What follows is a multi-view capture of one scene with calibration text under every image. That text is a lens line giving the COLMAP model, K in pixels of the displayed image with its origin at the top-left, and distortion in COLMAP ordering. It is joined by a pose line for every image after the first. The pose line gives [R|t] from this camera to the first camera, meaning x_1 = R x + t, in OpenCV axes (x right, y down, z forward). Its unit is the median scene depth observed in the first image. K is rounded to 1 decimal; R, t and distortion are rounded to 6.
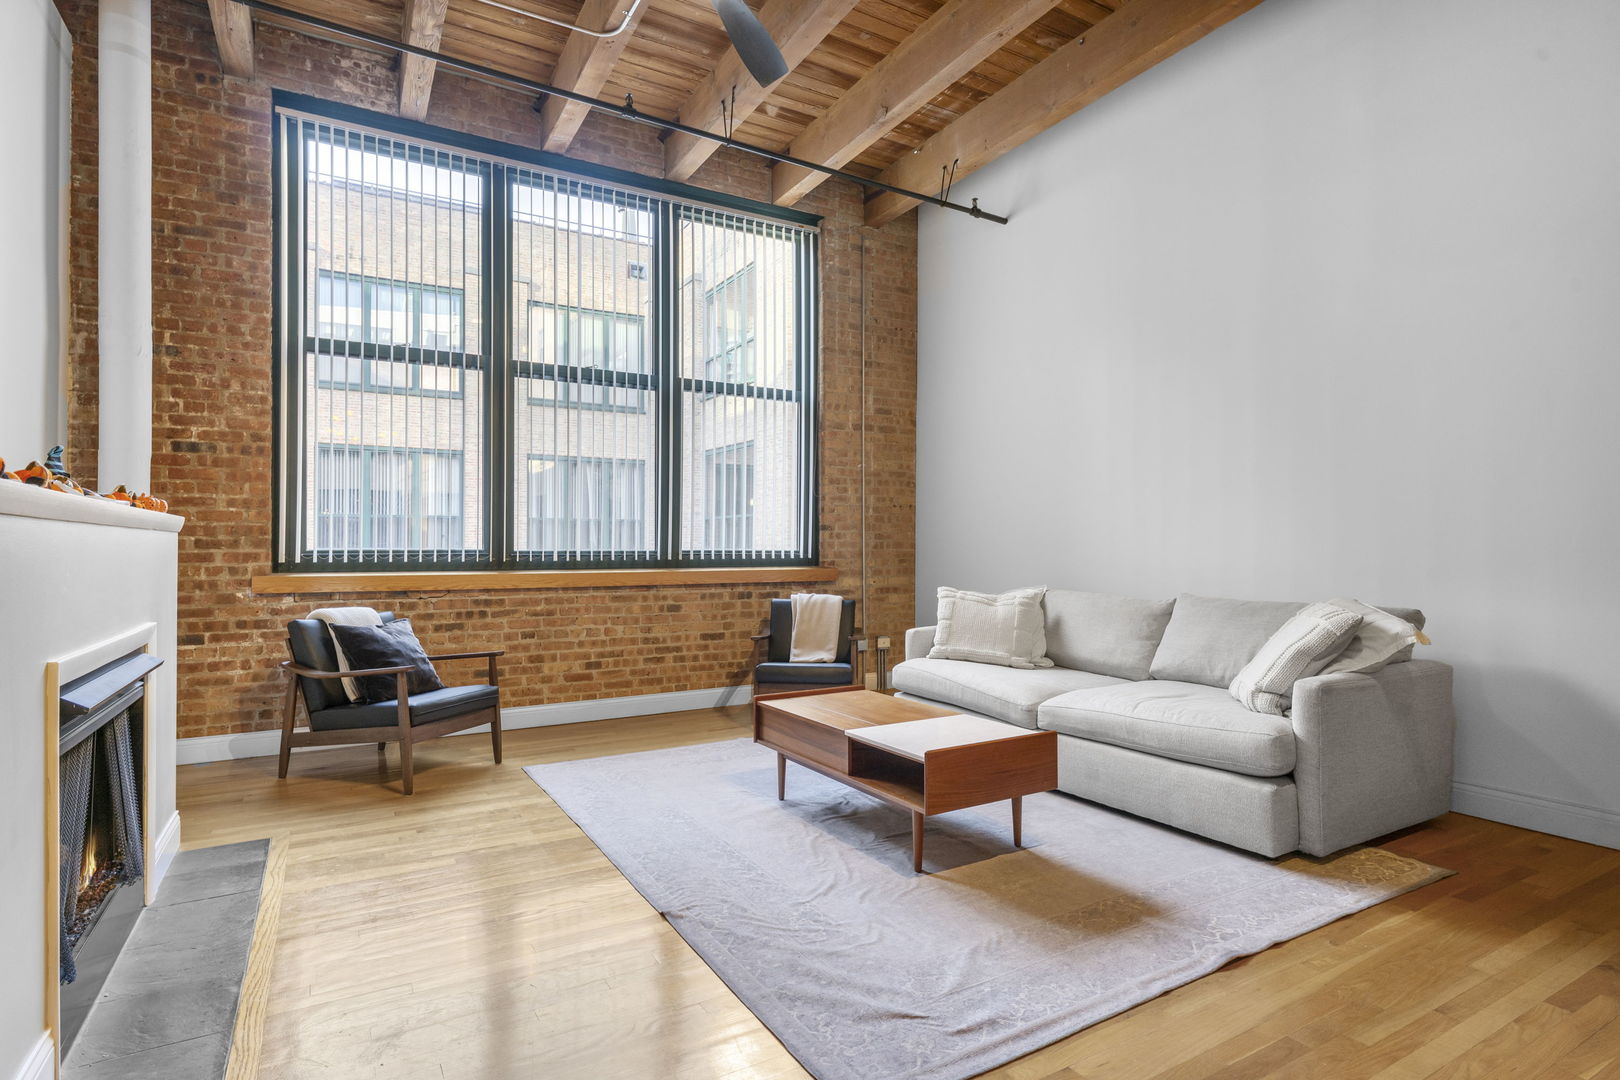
lens RADIAL K [[826.3, 0, 812.3], [0, 826.3, 540.3], [0, 0, 1]] dist [0.005450, -0.003226]
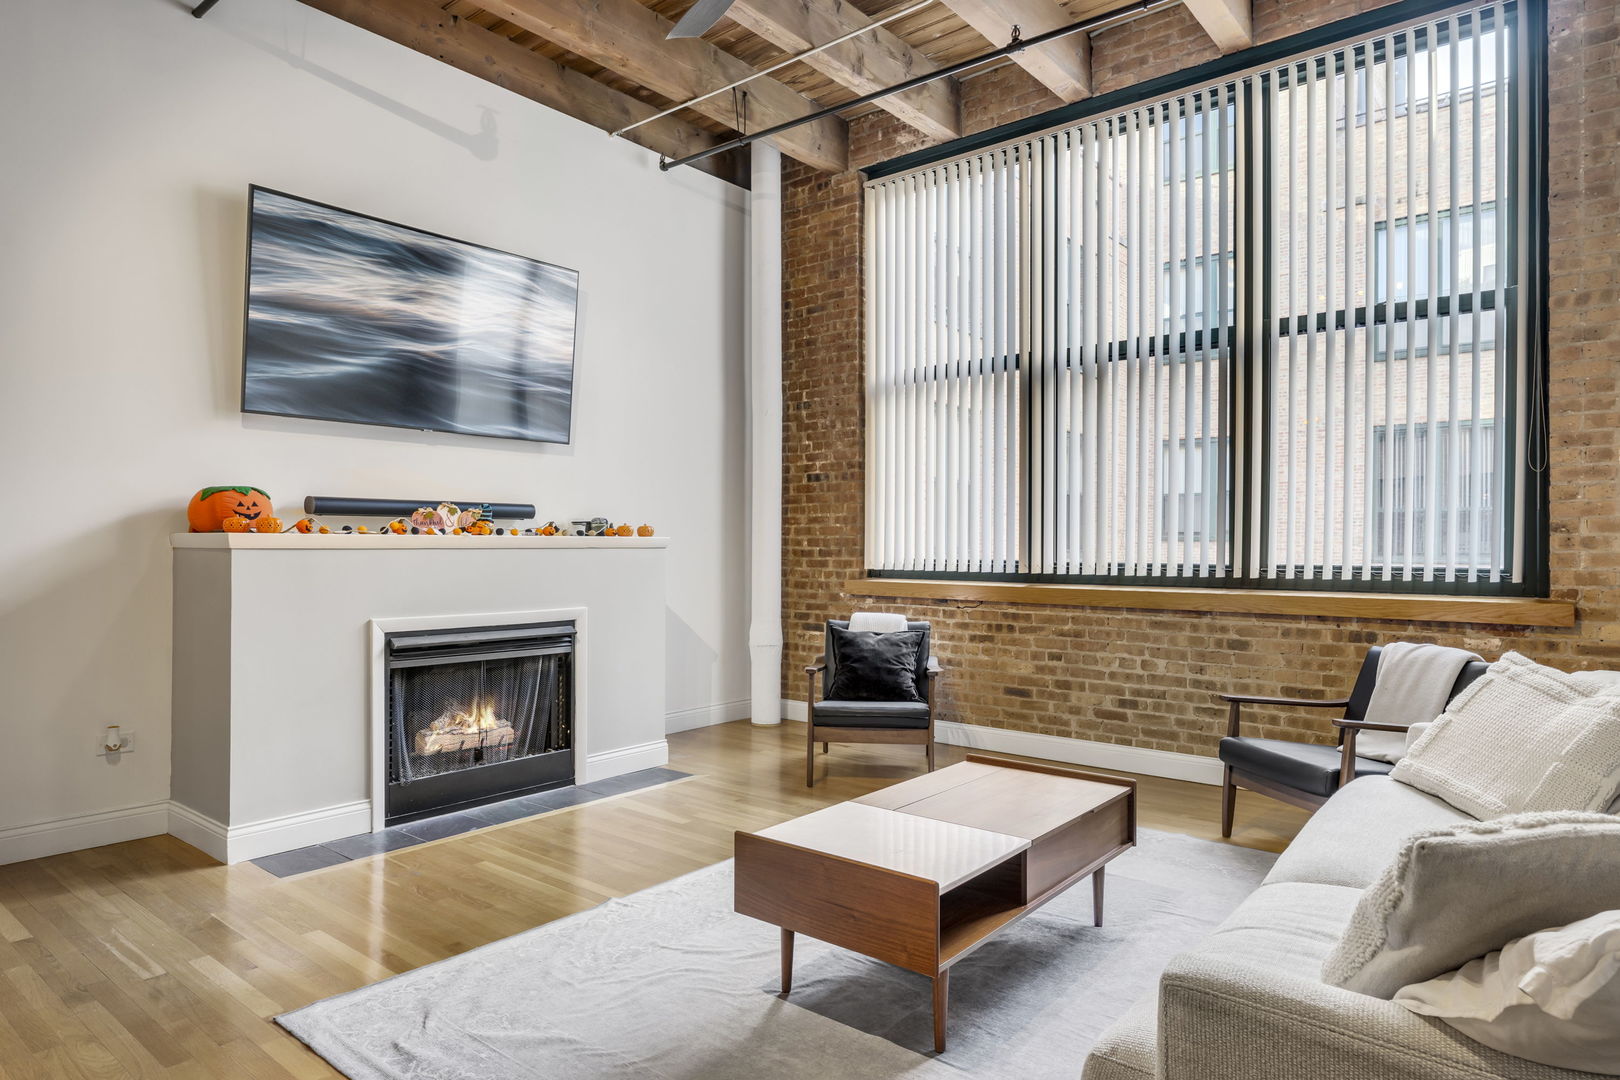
lens RADIAL K [[970.7, 0, 809.8], [0, 970.7, 541.9], [0, 0, 1]] dist [0.003135, -0.000369]
pose [[0.338484, -0.000356, -0.940972, 0.530080], [0.007085, 0.999973, 0.002170, -0.012773], [0.940945, -0.007401, 0.338478, 0.381678]]
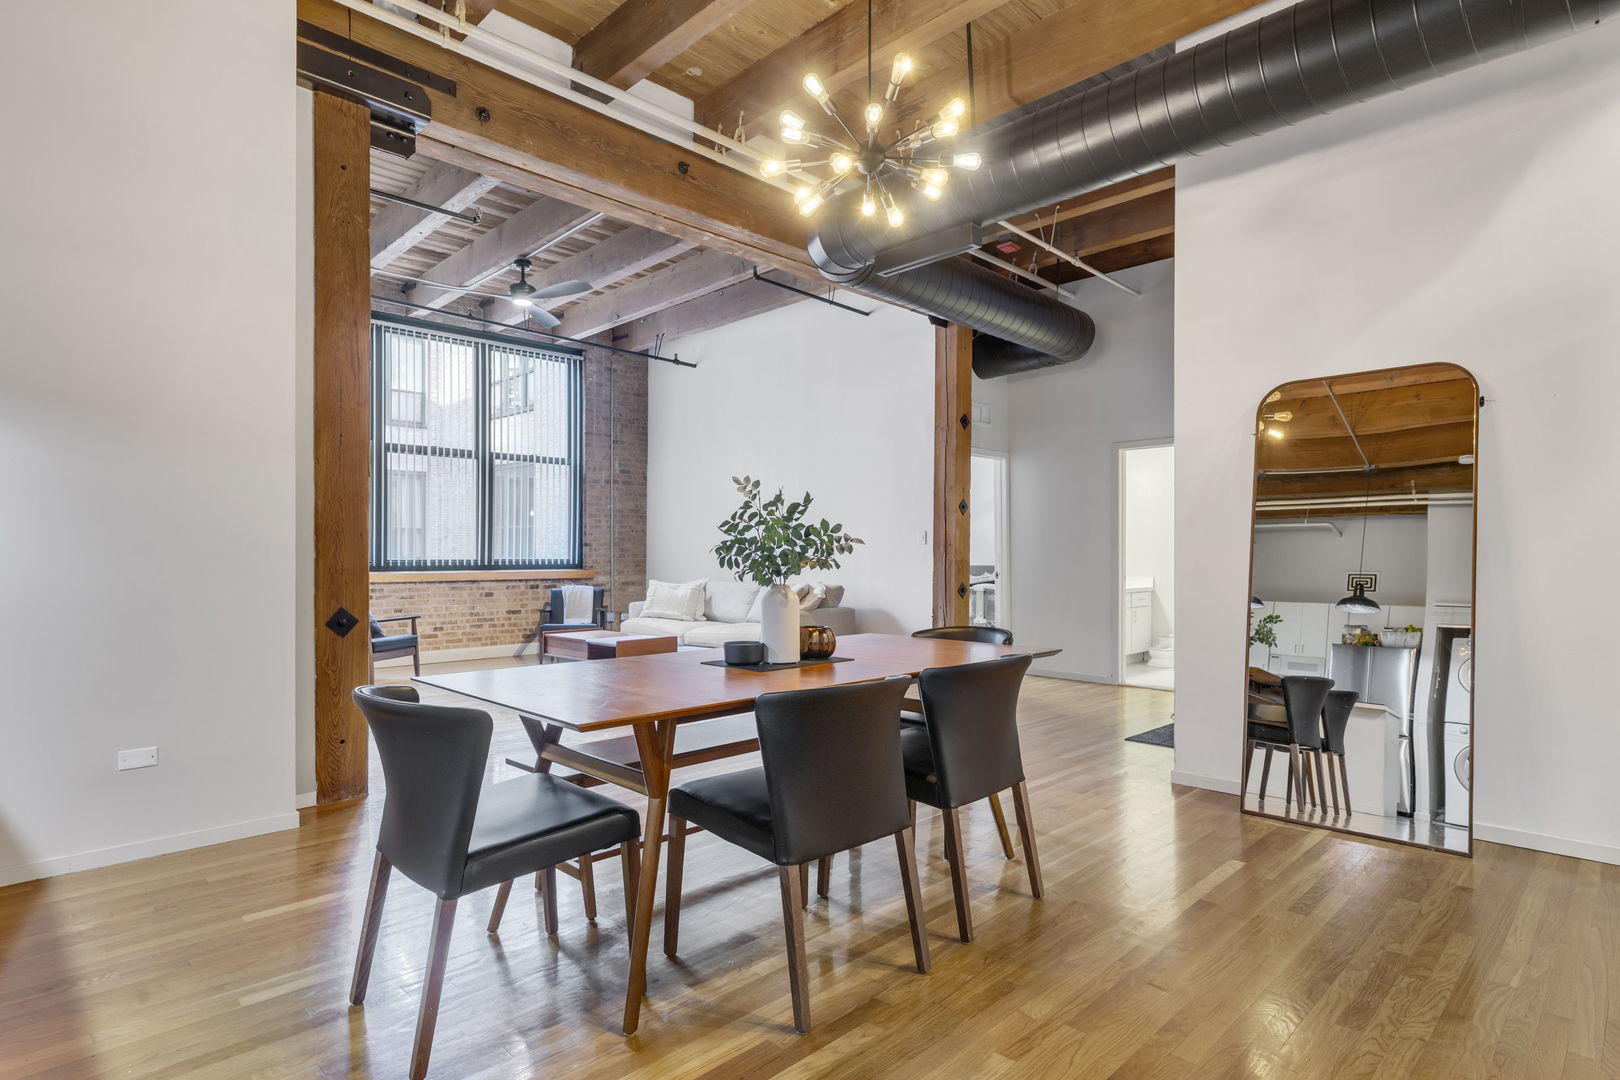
lens RADIAL K [[844.8, 0, 819.4], [0, 844.8, 555.2], [0, 0, 1]] dist [-0.001080, -0.003886]
pose [[0.966196, 0.001531, 0.257802, 0.034599], [-0.004366, 0.999936, 0.010427, -0.016570], [-0.257770, -0.011200, 0.966141, -0.819671]]
